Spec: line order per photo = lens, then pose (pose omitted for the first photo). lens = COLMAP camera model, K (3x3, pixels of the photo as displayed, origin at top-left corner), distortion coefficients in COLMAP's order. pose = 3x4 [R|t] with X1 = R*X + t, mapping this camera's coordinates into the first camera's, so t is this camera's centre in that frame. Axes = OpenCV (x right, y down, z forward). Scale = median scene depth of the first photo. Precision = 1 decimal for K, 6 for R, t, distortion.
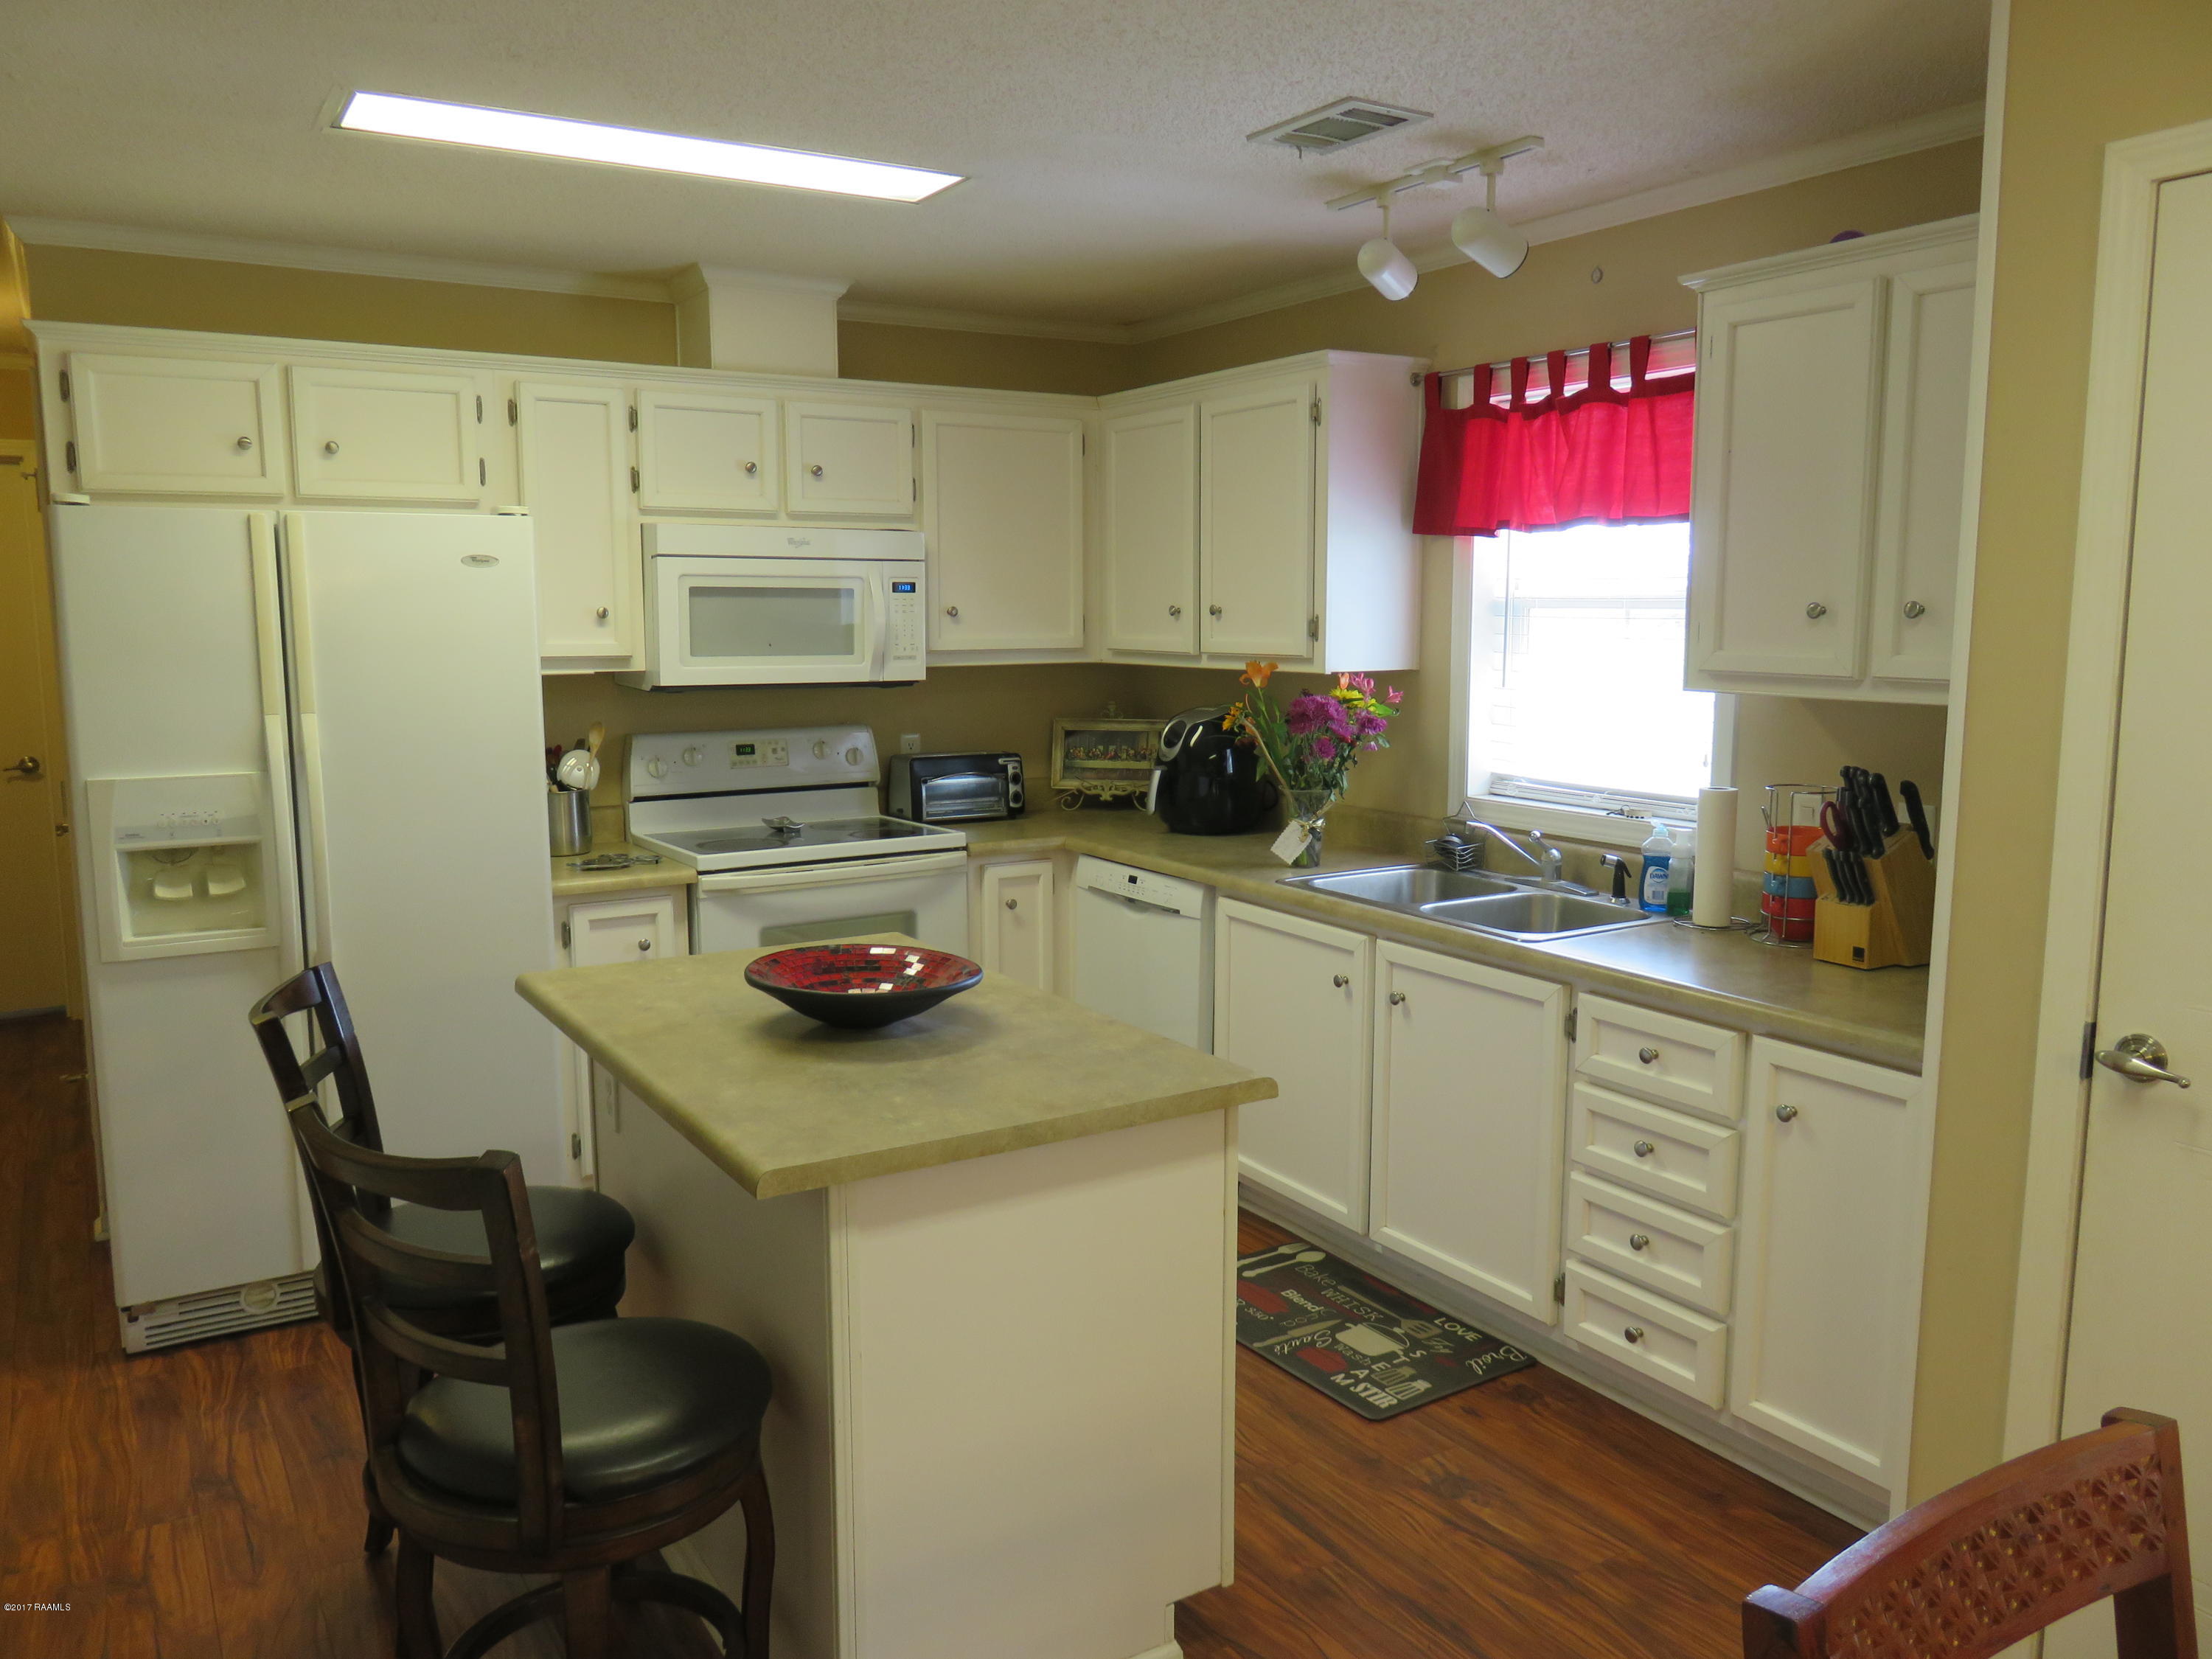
lens RADIAL K [[1630.3, 0, 1098.6], [0, 1630.3, 836.8], [0, 0, 1]] dist [-0.010201, -0.007502]
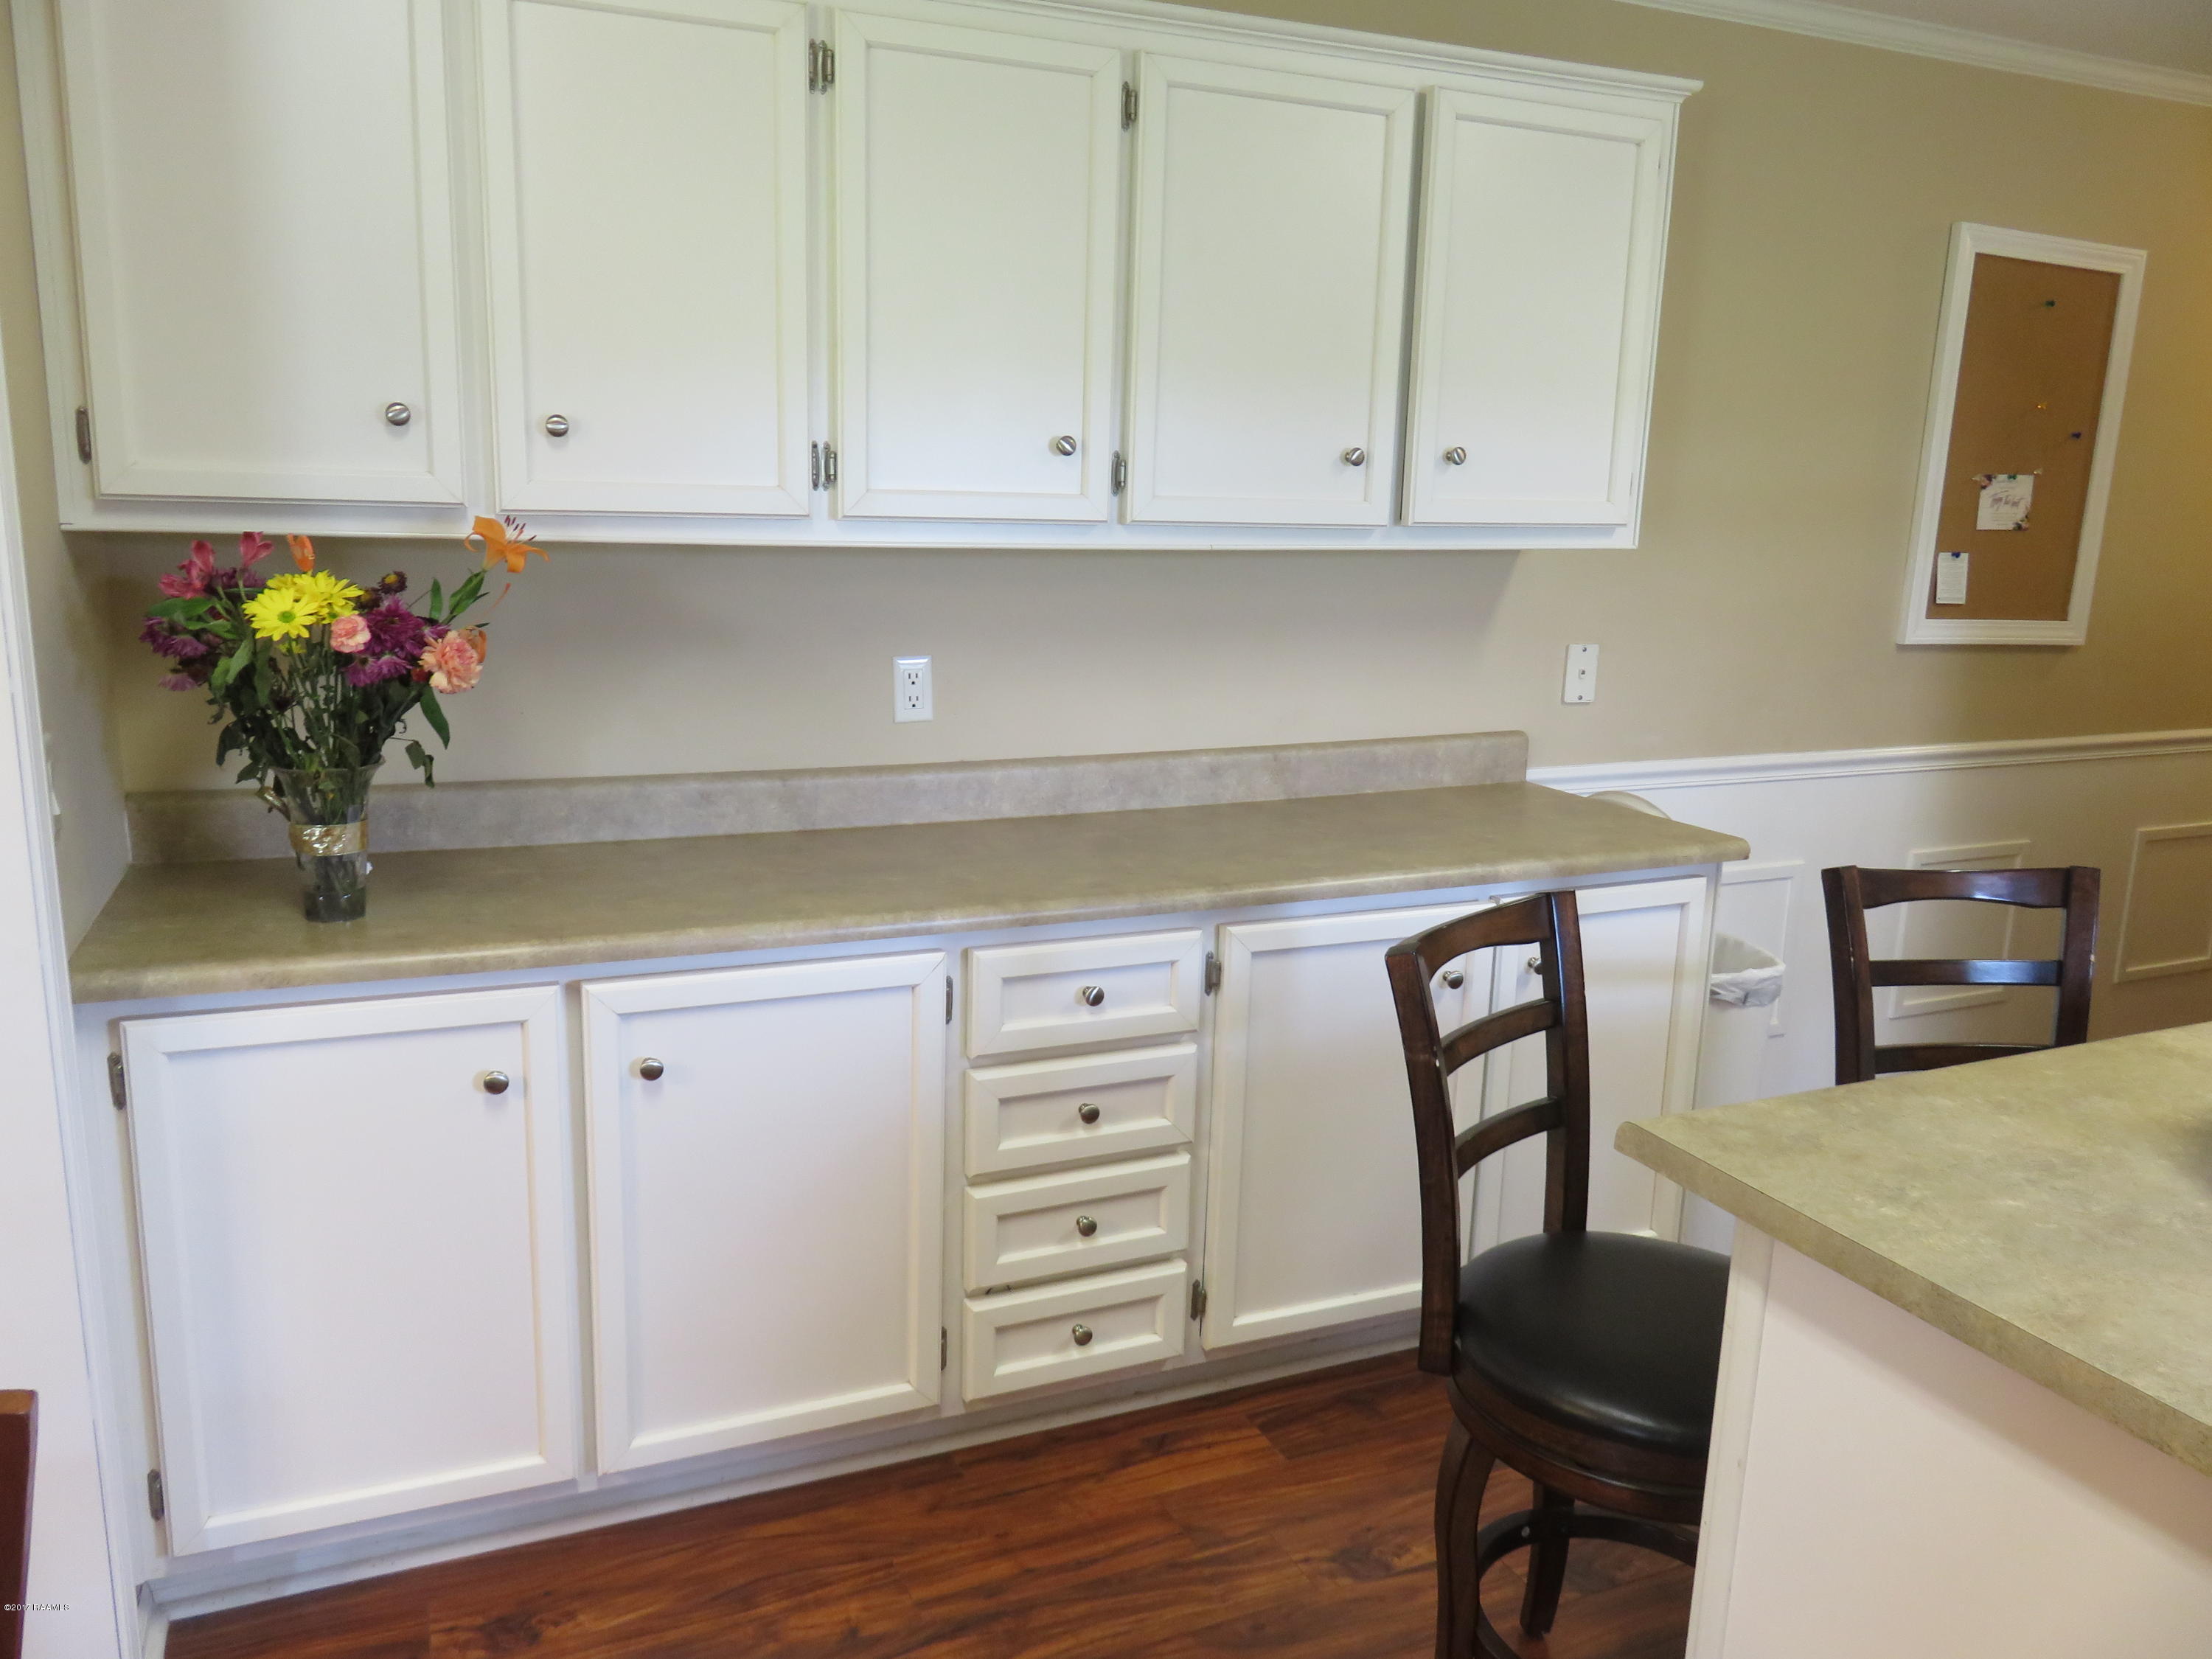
lens RADIAL K [[1630.3, 0, 1098.6], [0, 1630.3, 836.8], [0, 0, 1]] dist [-0.010201, -0.007502]
pose [[0.149323, -0.199745, 0.968403, -0.320379], [0.105382, 0.977020, 0.185273, -0.070869], [-0.983157, 0.074387, 0.166941, 0.643874]]
